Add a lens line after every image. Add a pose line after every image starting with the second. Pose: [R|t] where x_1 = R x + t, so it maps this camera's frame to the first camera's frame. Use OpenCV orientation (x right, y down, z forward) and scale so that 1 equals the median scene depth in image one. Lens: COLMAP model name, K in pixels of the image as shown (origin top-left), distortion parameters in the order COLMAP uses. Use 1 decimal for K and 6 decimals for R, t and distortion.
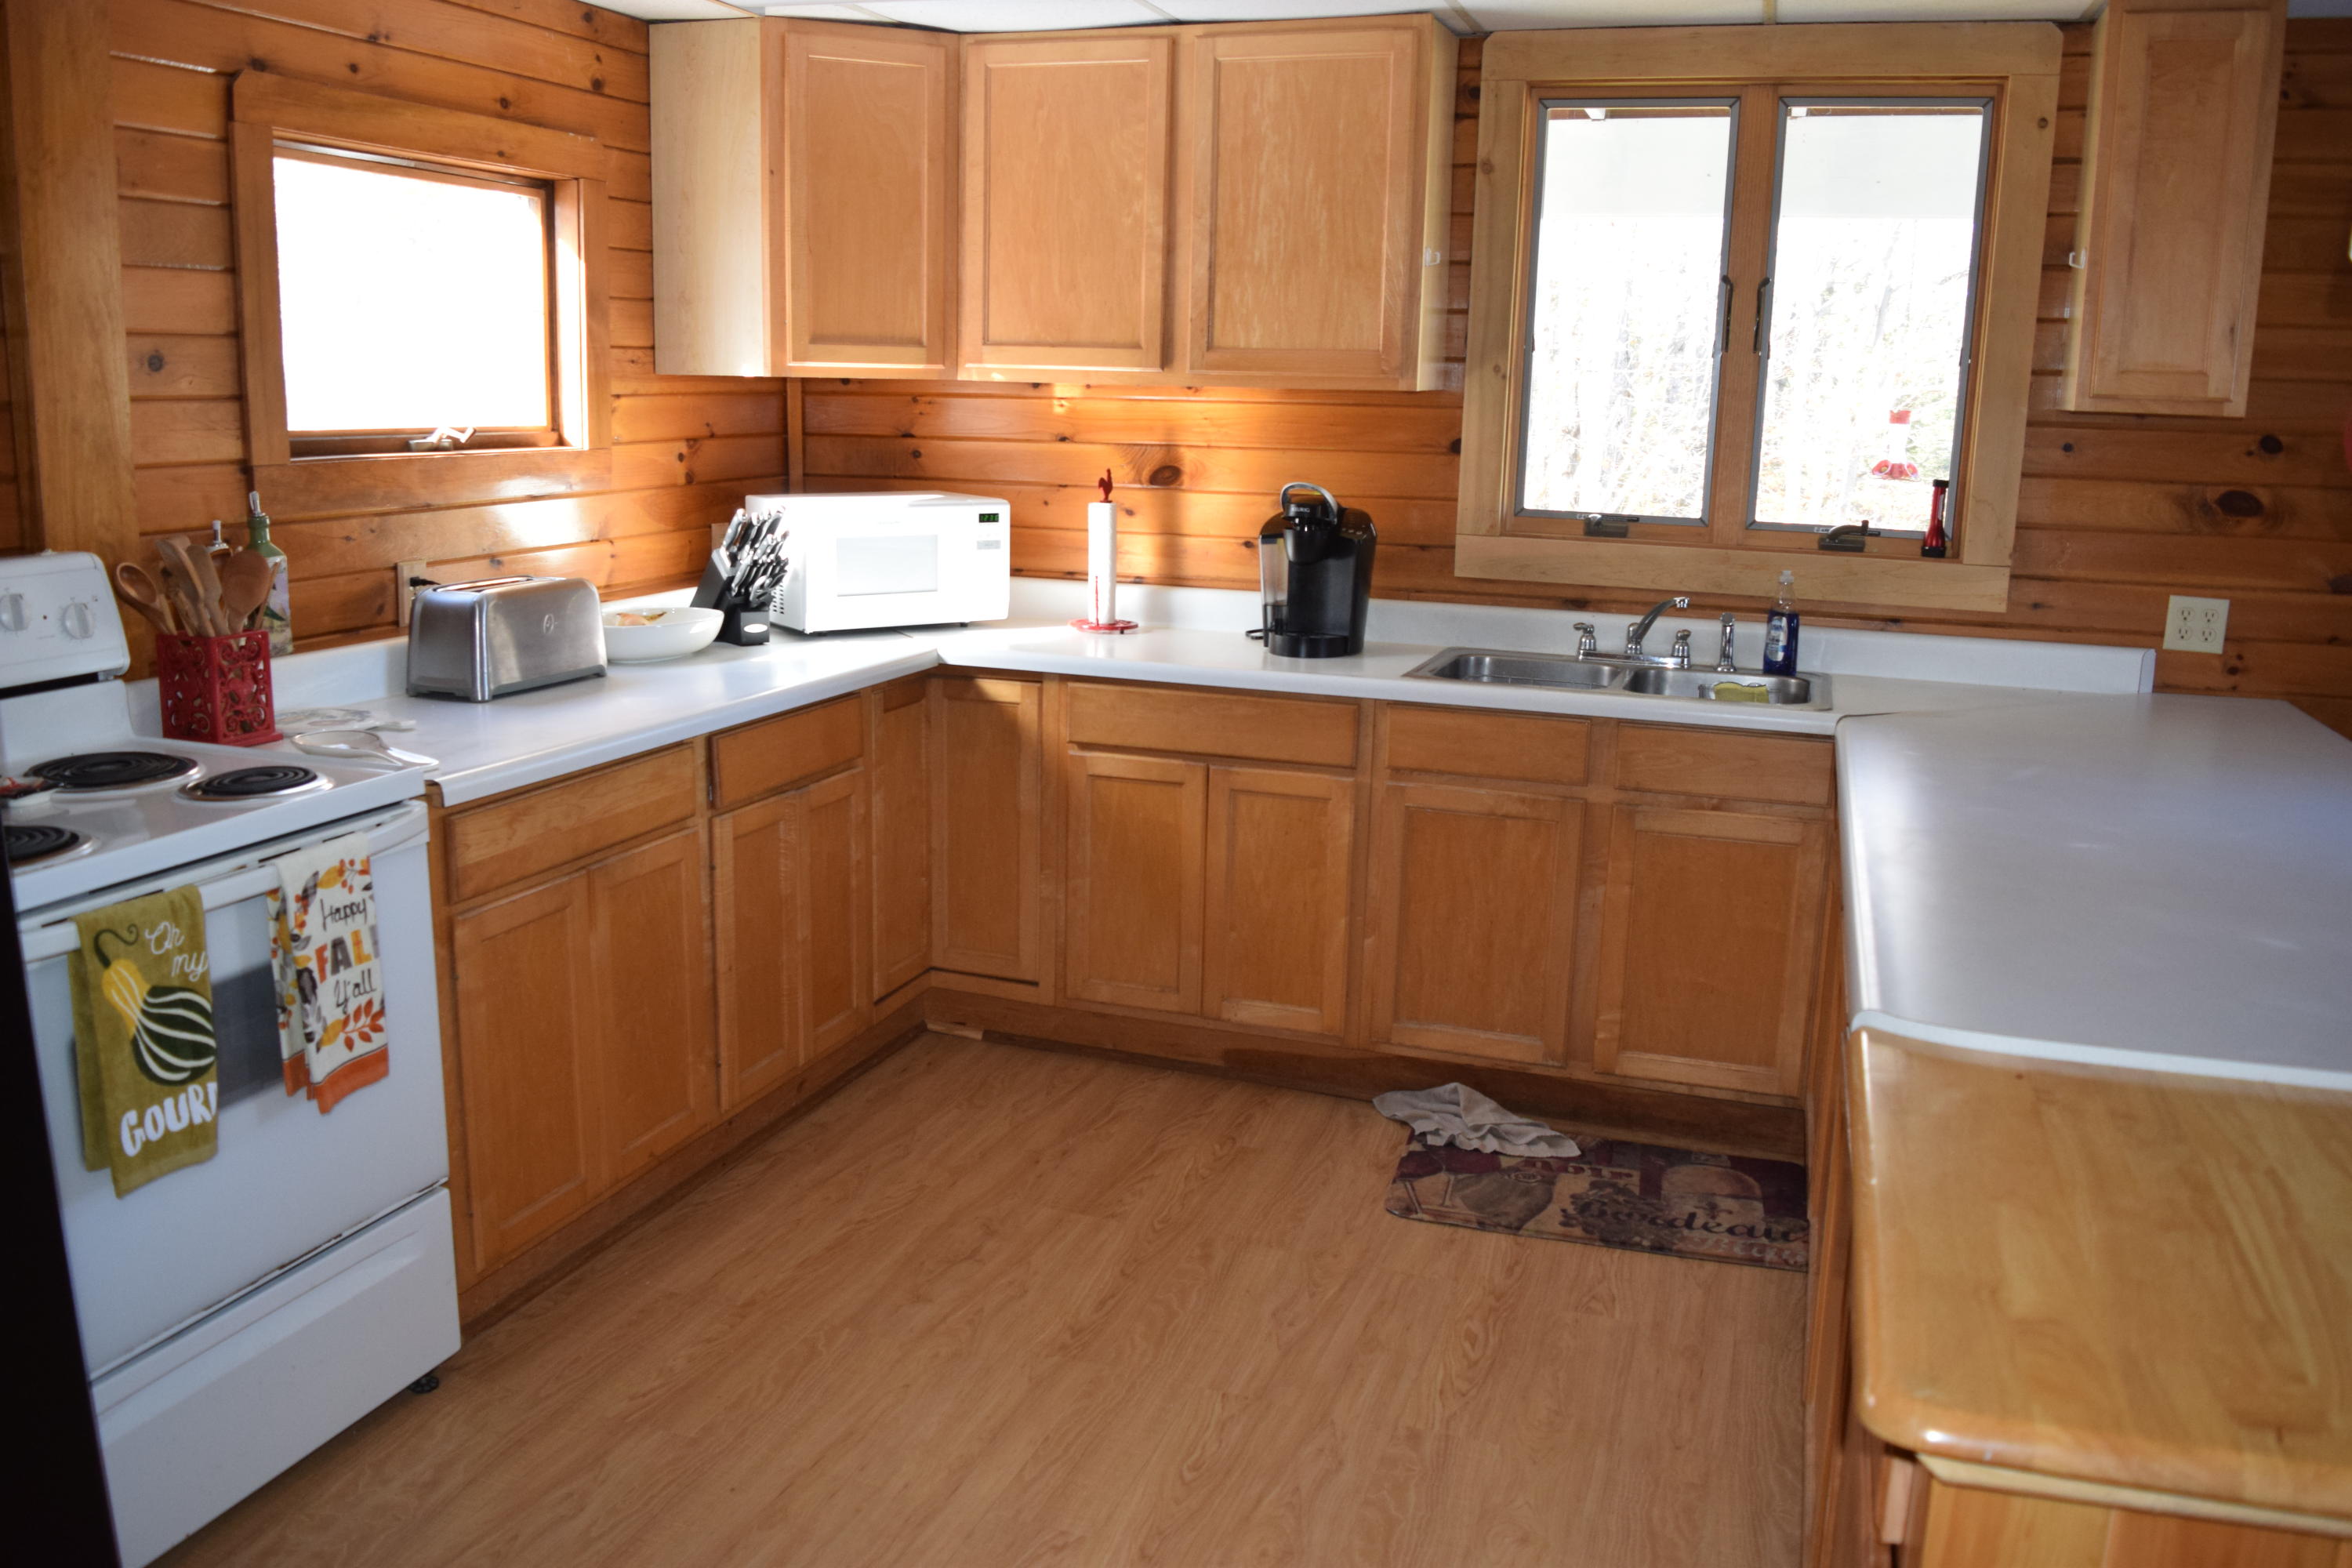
lens RADIAL K [[1869.4, 0, 1176.0], [0, 1869.4, 784.0], [0, 0, 1]] dist [-0.079463, 0.004835]
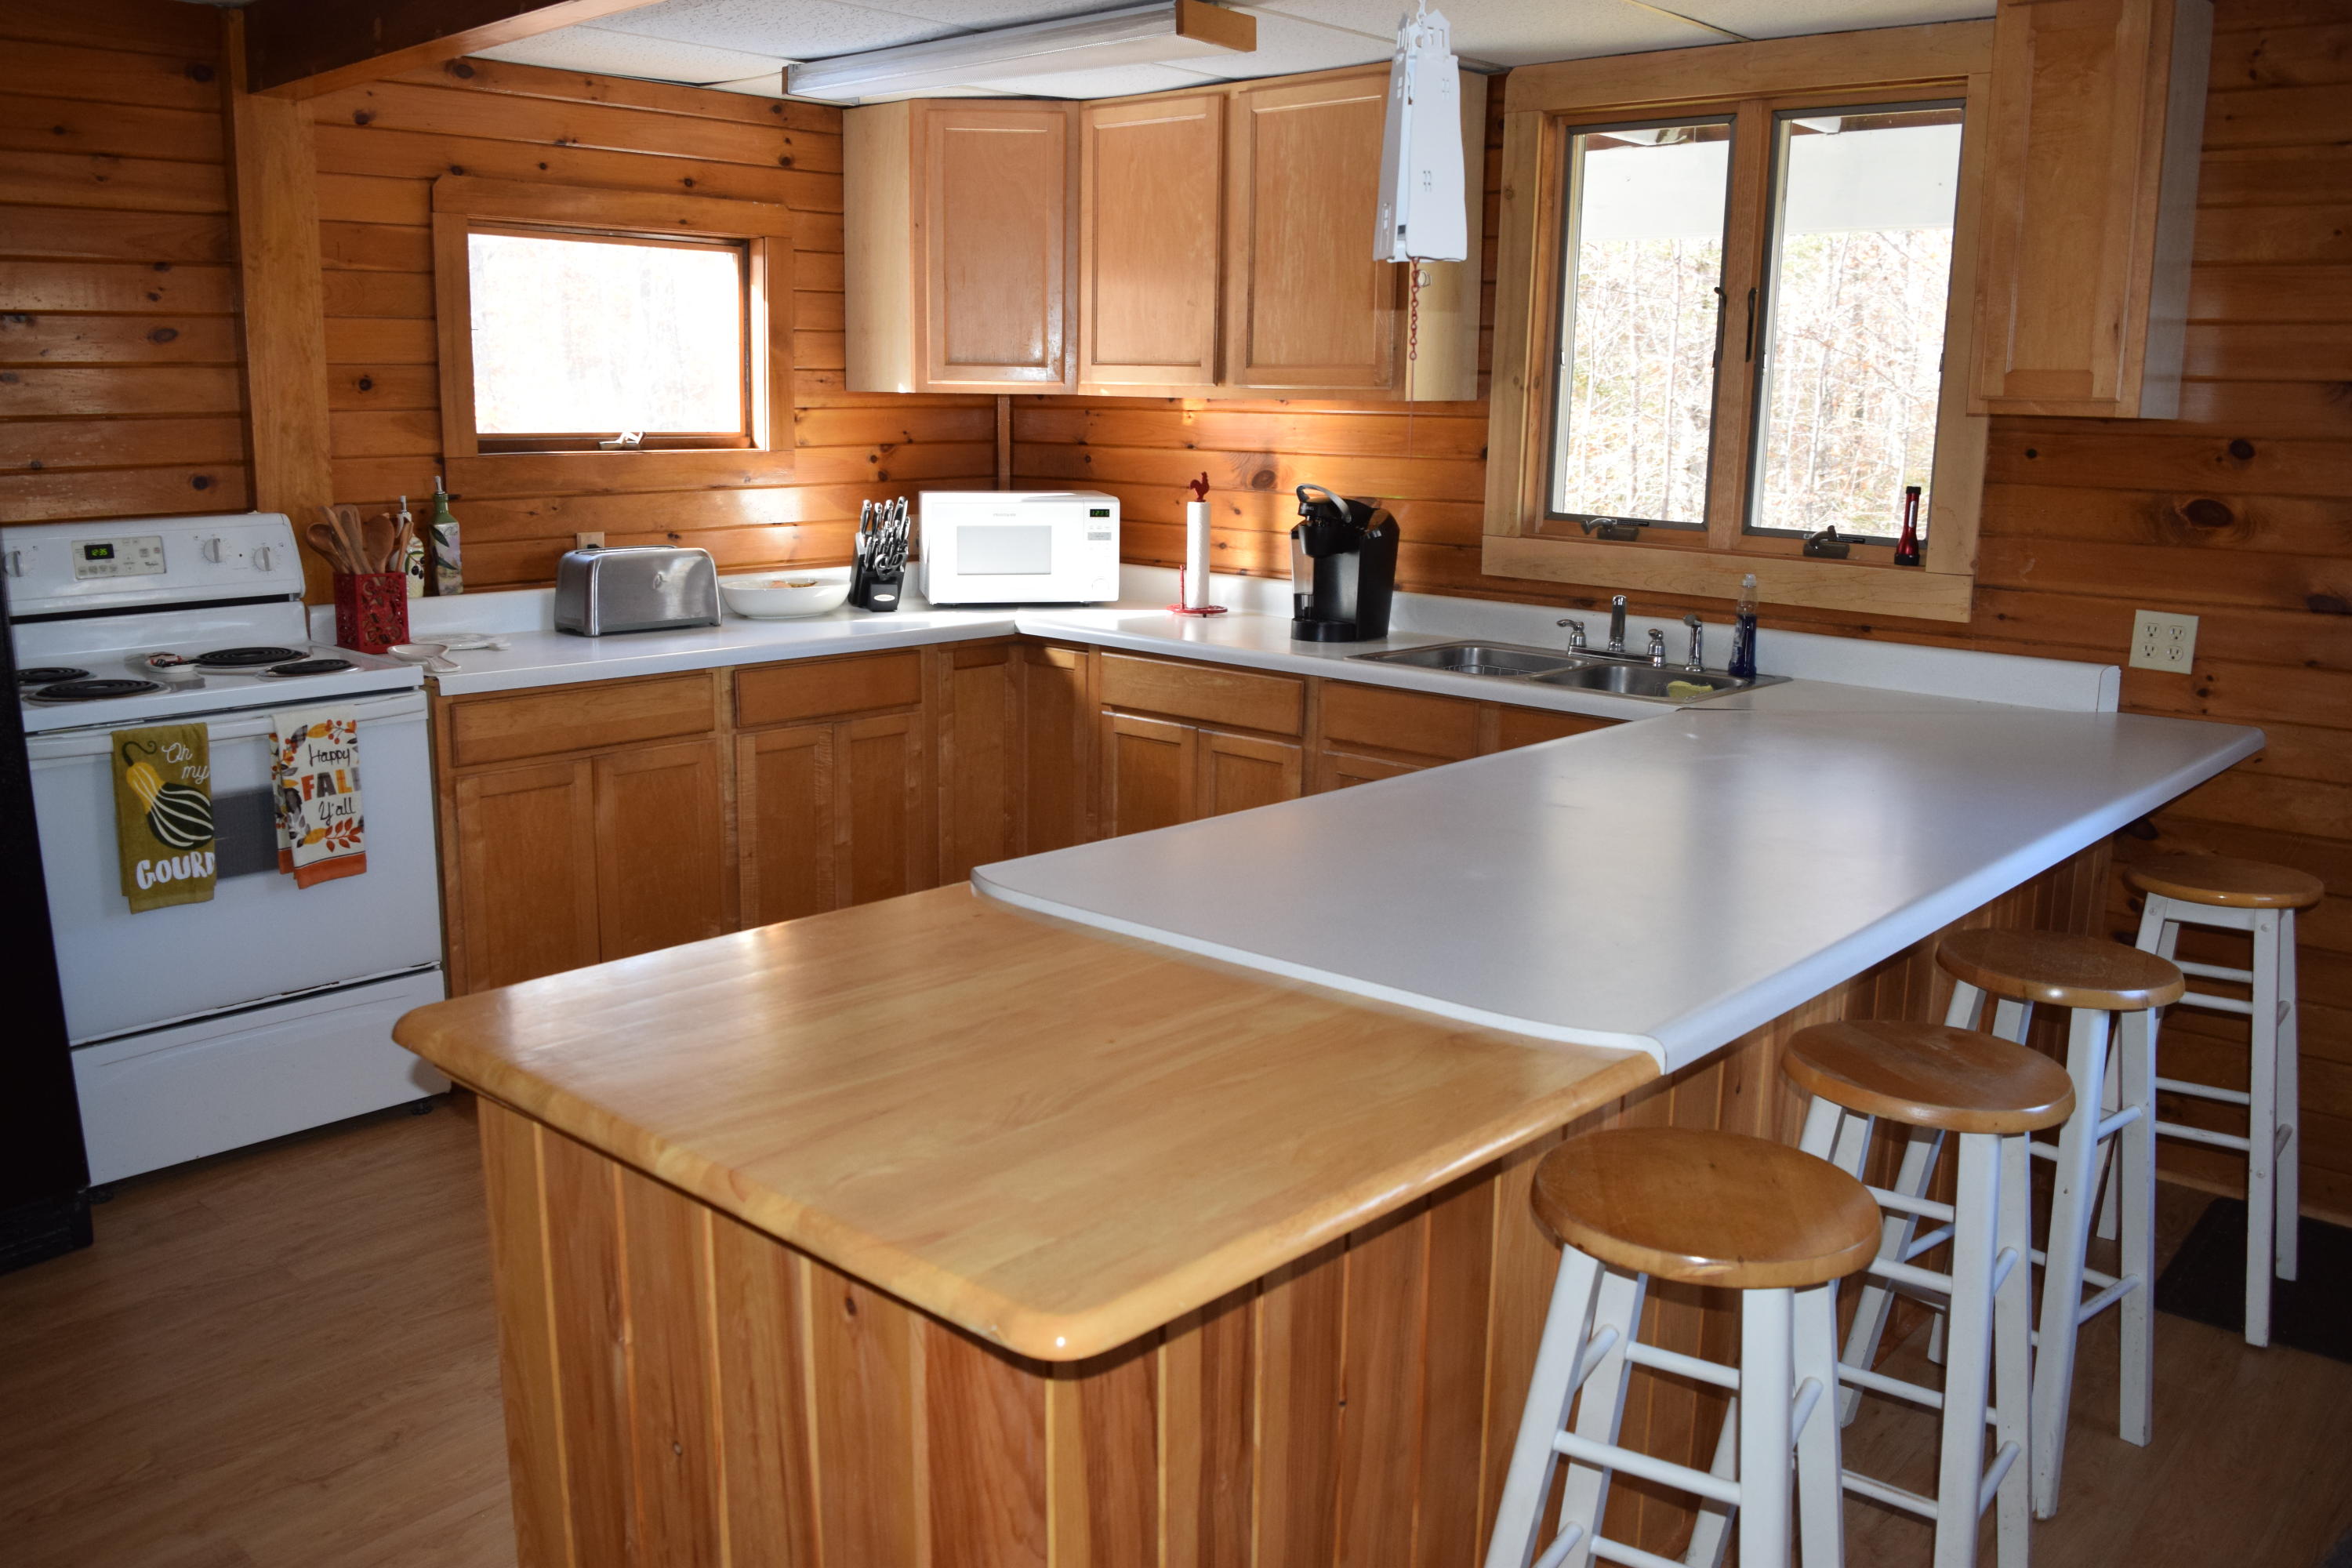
lens RADIAL K [[1890.5, 0, 1176.0], [0, 1890.5, 784.0], [0, 0, 1]] dist [-0.074624, -0.004628]
pose [[0.919938, 0.071503, -0.385489, 0.456738], [-0.076922, 0.997036, 0.001369, 0.023070], [0.384445, 0.028393, 0.922711, -0.071282]]
